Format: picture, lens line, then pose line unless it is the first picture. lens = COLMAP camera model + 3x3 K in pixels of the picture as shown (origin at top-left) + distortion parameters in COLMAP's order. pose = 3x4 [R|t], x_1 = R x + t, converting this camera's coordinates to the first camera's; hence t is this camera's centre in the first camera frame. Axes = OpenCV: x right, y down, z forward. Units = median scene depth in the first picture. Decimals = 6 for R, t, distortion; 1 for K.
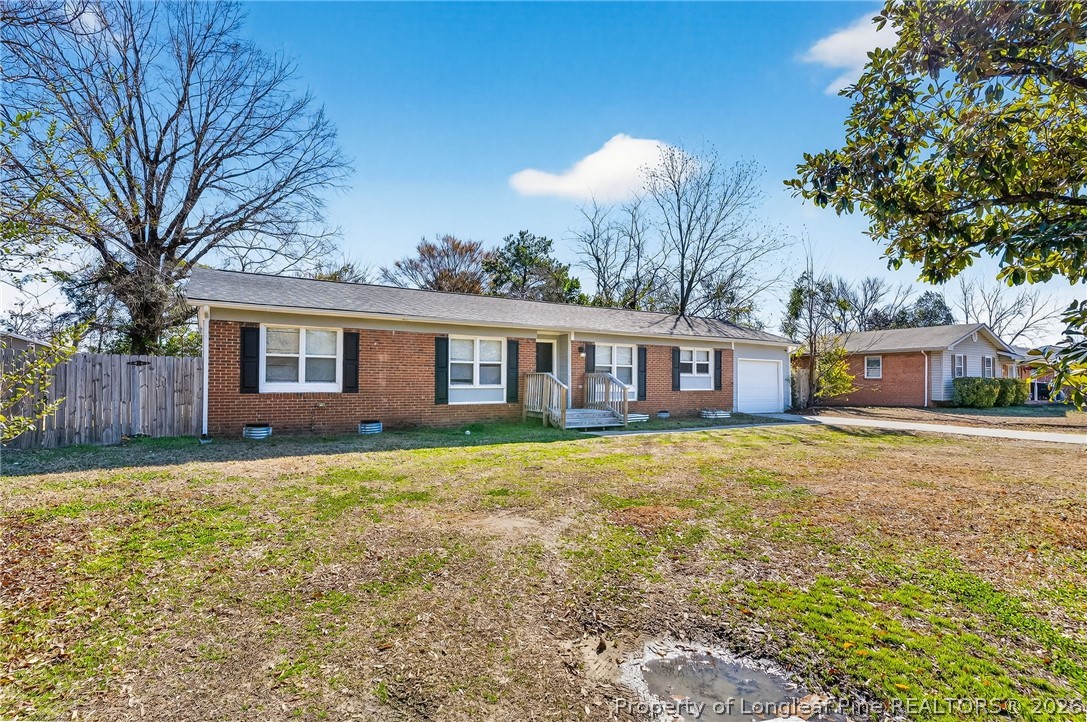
lens RADIAL K [[518.2, 0, 543.5], [0, 518.2, 361.0], [0, 0, 1]] dist [-0.002127, -0.000705]
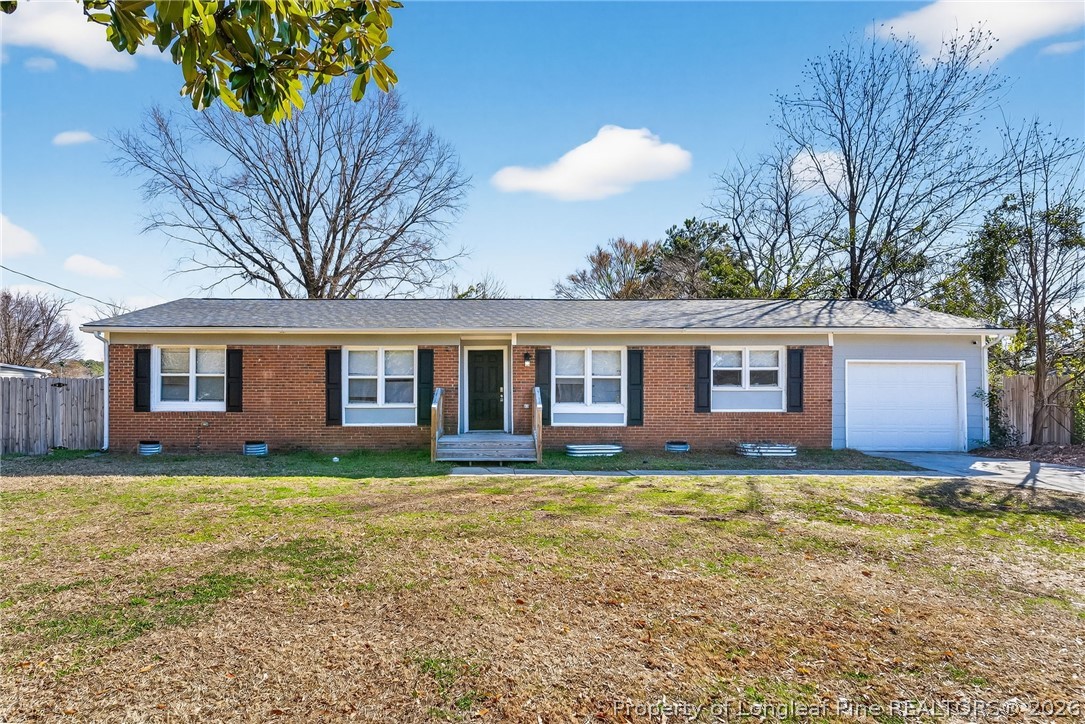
lens RADIAL K [[531.8, 0, 495.0], [0, 531.8, 390.7], [0, 0, 1]] dist [-0.000056, -0.000239]
pose [[0.857369, -0.012182, -0.514559, 0.474084], [0.024077, 0.999575, 0.016452, 0.014885], [0.514139, -0.026495, 0.857297, 0.346981]]
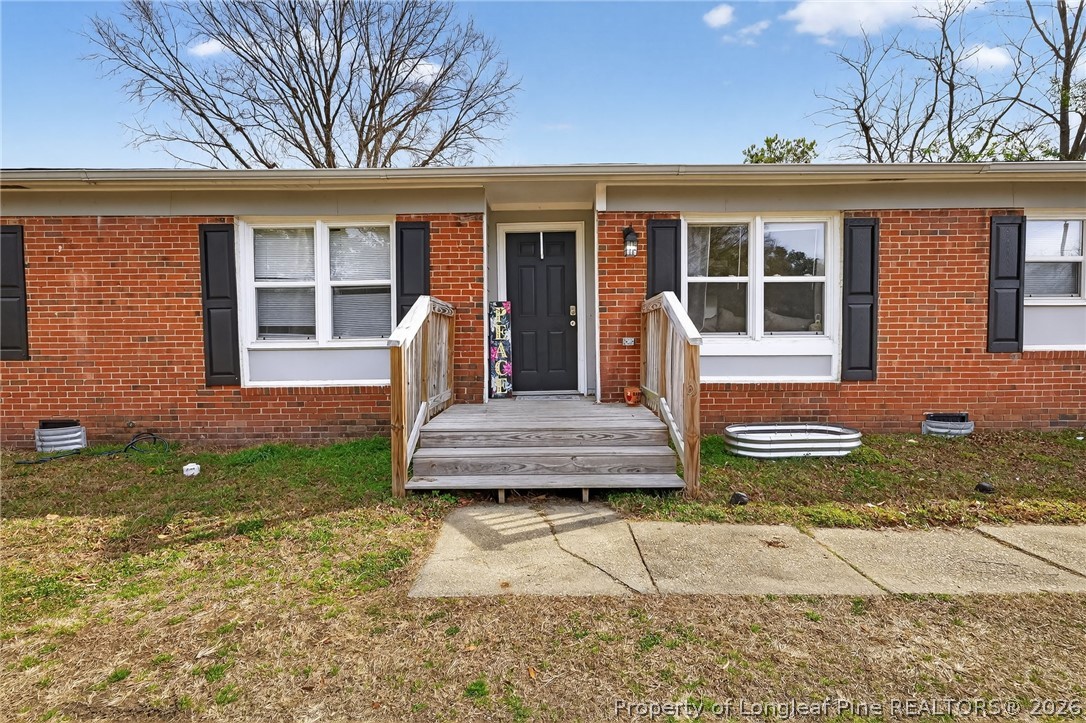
lens RADIAL K [[499.1, 0, 546.0], [0, 499.1, 360.8], [0, 0, 1]] dist [0.001240, 0.000024]
pose [[0.852579, 0.004247, -0.522581, 0.222378], [0.033329, 0.997489, 0.062482, 0.043666], [0.521534, -0.070688, 0.850297, 0.748956]]
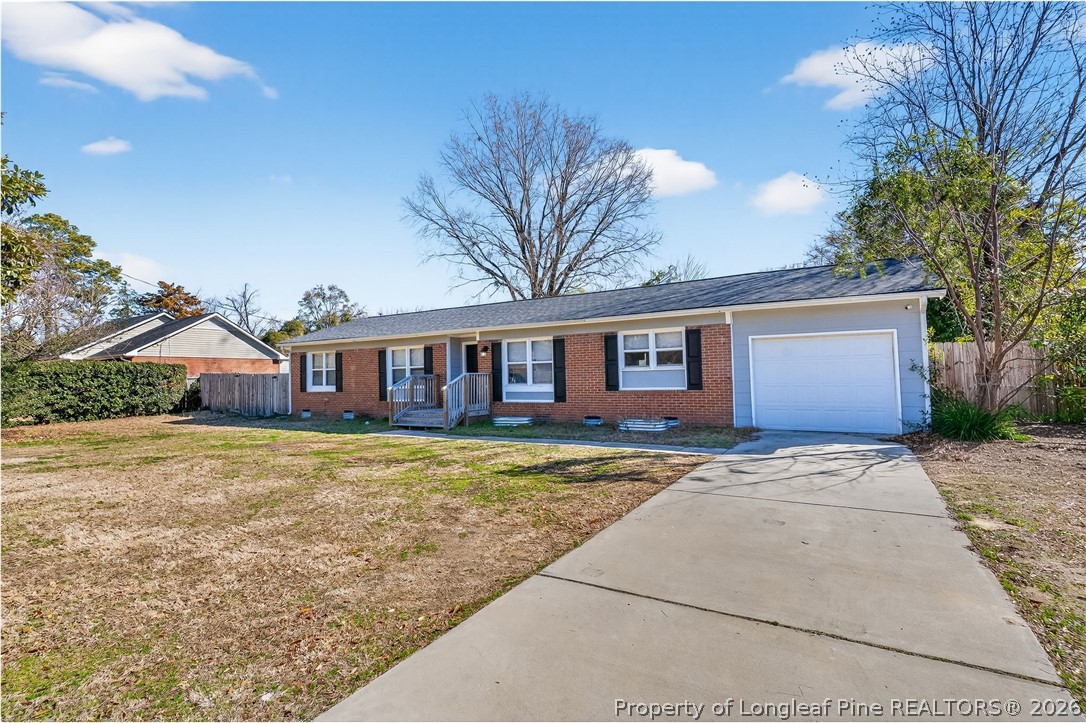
lens RADIAL K [[517.7, 0, 543.0], [0, 517.7, 361.5], [0, 0, 1]] dist [-0.002127, -0.000705]
pose [[0.469307, -0.045218, -0.881877, 1.093724], [0.055402, 0.998228, -0.021700, 0.032339], [0.881295, -0.038673, 0.470981, 0.699362]]
